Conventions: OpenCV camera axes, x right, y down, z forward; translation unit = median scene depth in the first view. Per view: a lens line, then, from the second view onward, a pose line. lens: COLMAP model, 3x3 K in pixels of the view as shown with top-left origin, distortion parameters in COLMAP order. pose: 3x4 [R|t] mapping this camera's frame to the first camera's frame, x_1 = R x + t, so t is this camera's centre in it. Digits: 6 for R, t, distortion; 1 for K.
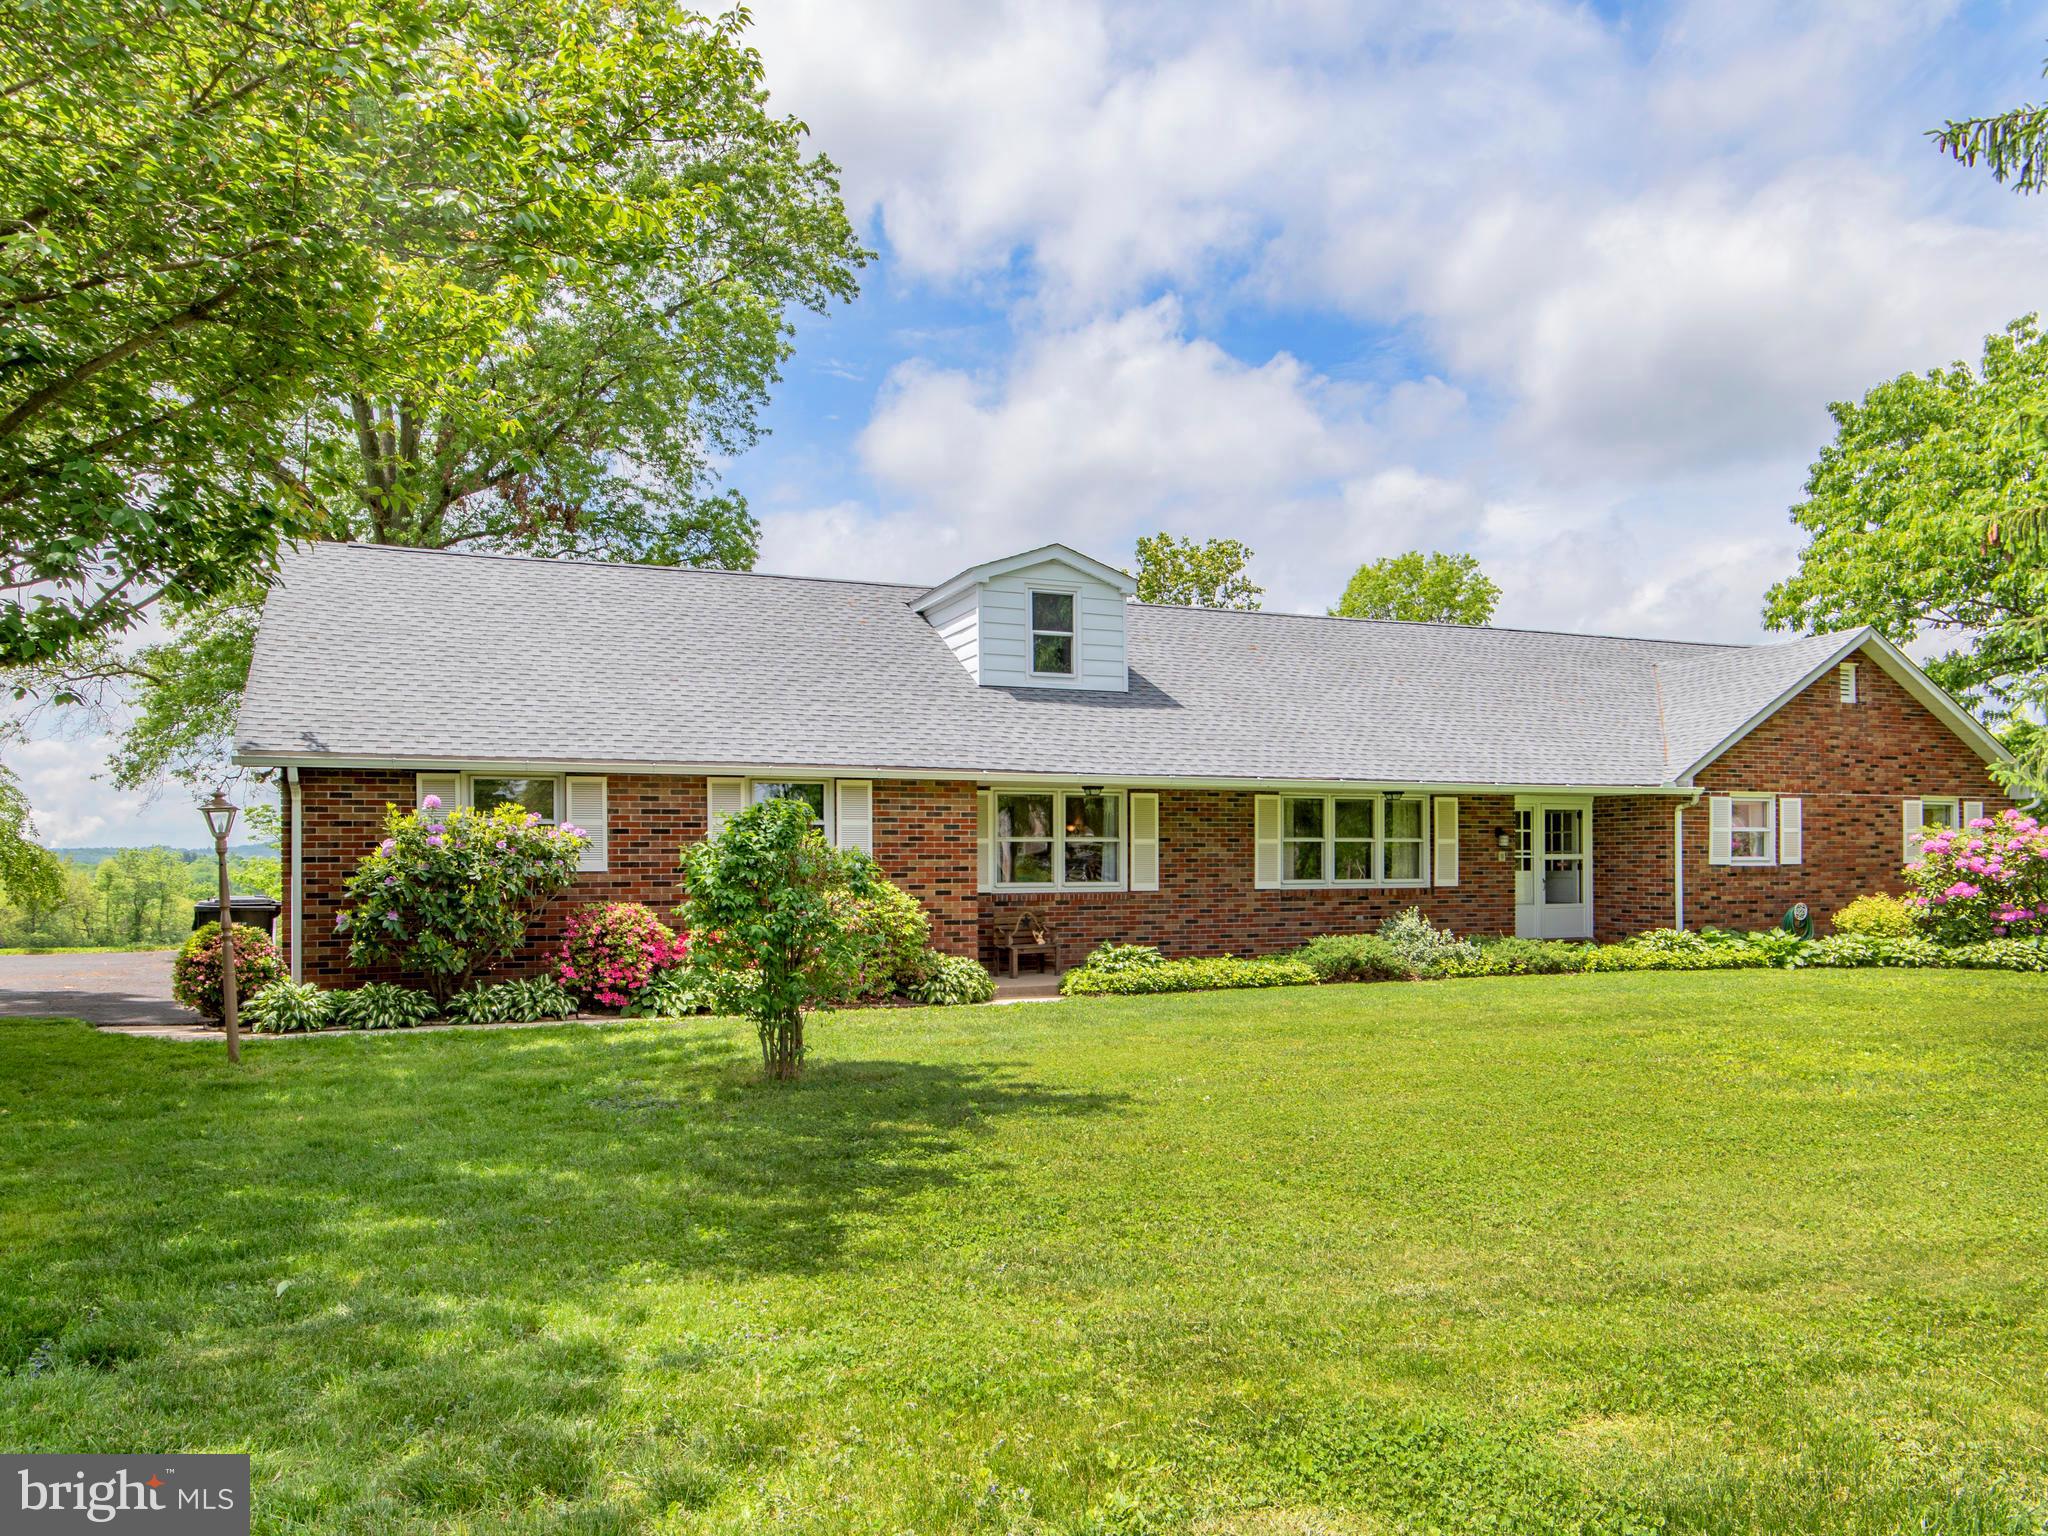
lens RADIAL K [[1432.2, 0, 1010.7], [0, 1432.2, 857.9], [0, 0, 1]] dist [0.016619, -0.025193]
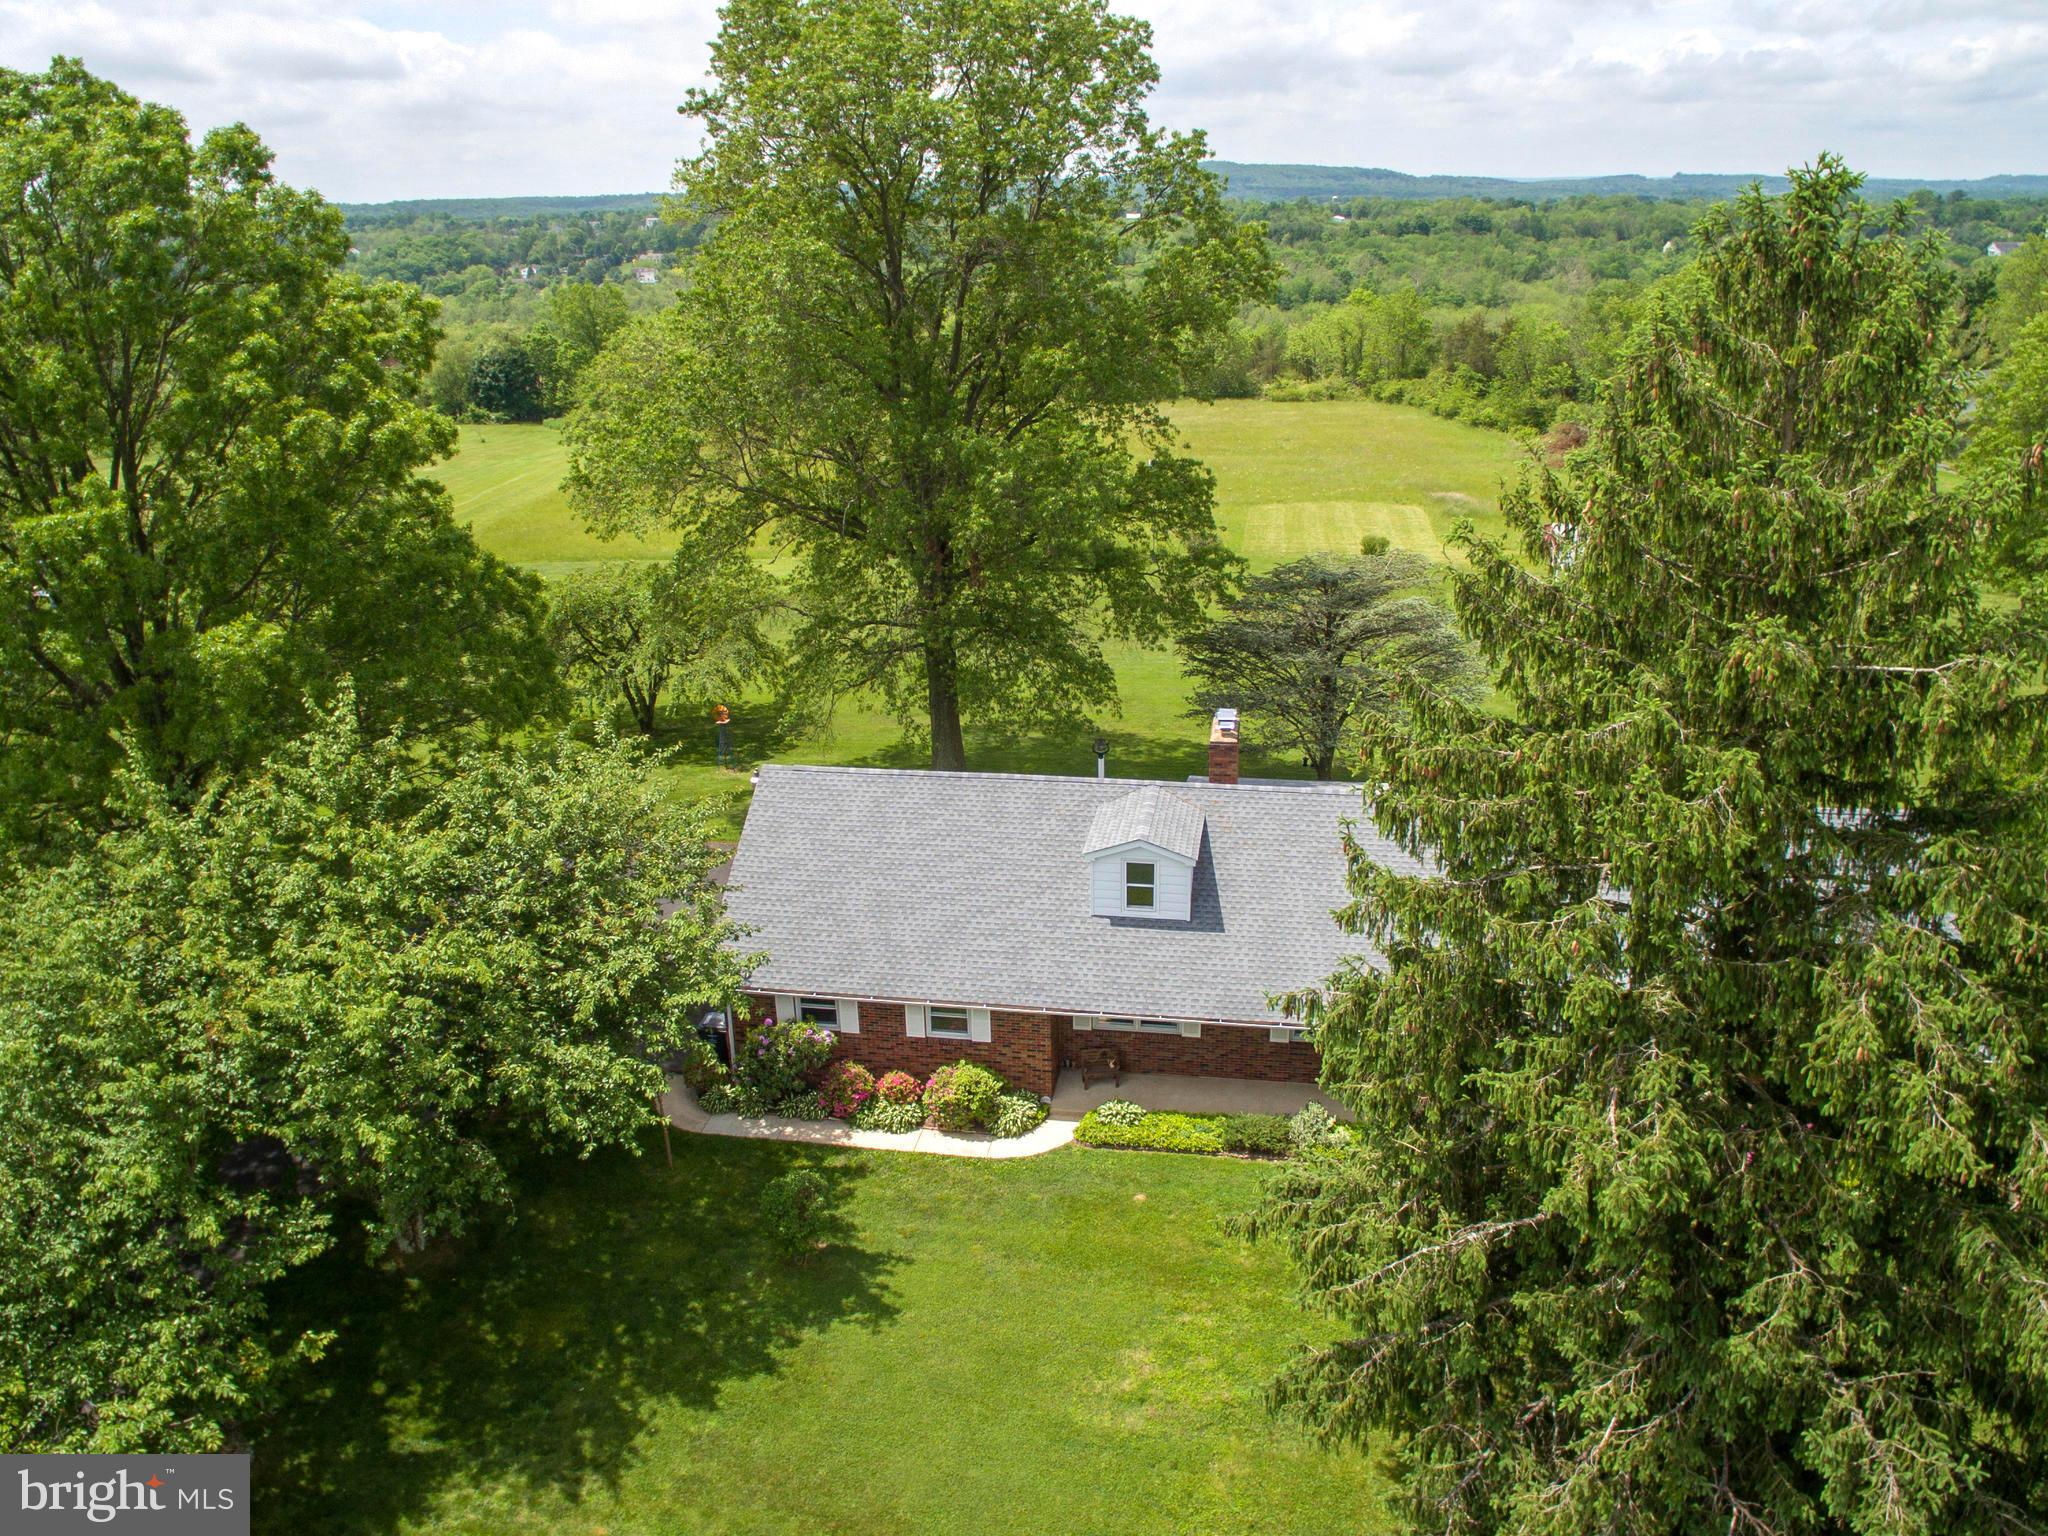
lens RADIAL K [[1593.1, 0, 1021.3], [0, 1593.1, 768.7], [0, 0, 1]] dist [-0.129481, 0.096784]
pose [[0.848206, 0.171768, -0.501040, 0.782817], [0.018405, 0.935827, 0.351980, -0.903760], [0.529346, -0.307773, 0.790613, -0.442182]]
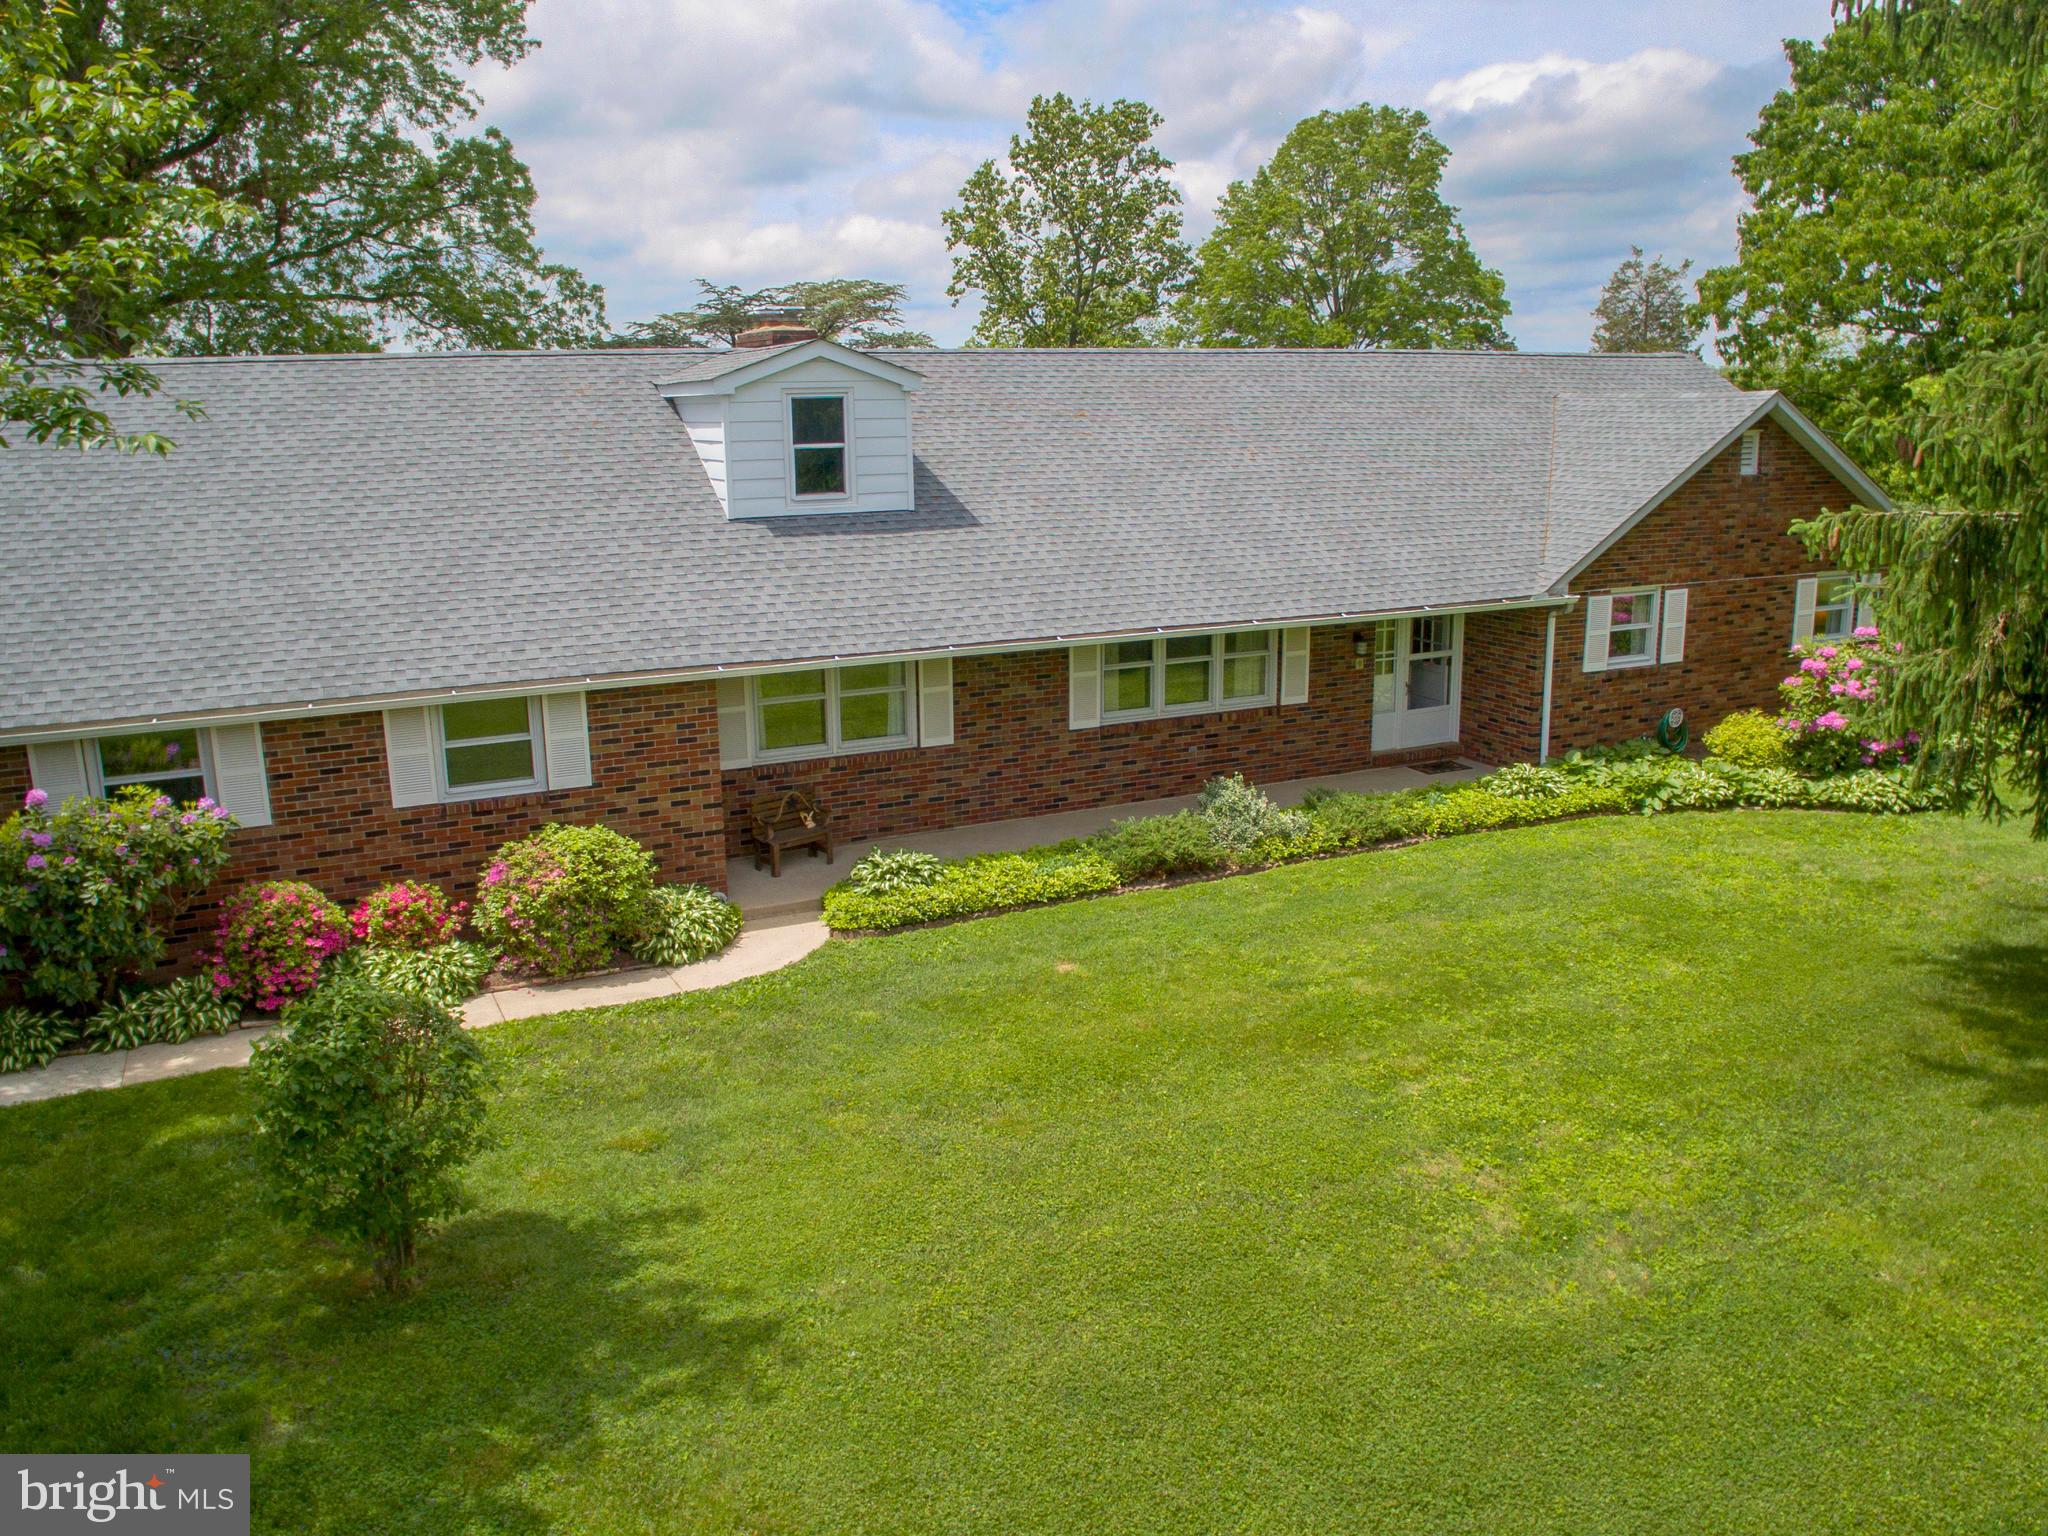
lens RADIAL K [[1593.1, 0, 1026.5], [0, 1593.1, 768.2], [0, 0, 1]] dist [-0.129481, 0.096784]
pose [[0.998048, -0.022251, 0.058351, 0.090345], [0.007938, 0.971994, 0.234873, -0.187432], [-0.061942, -0.233951, 0.970273, 0.064707]]
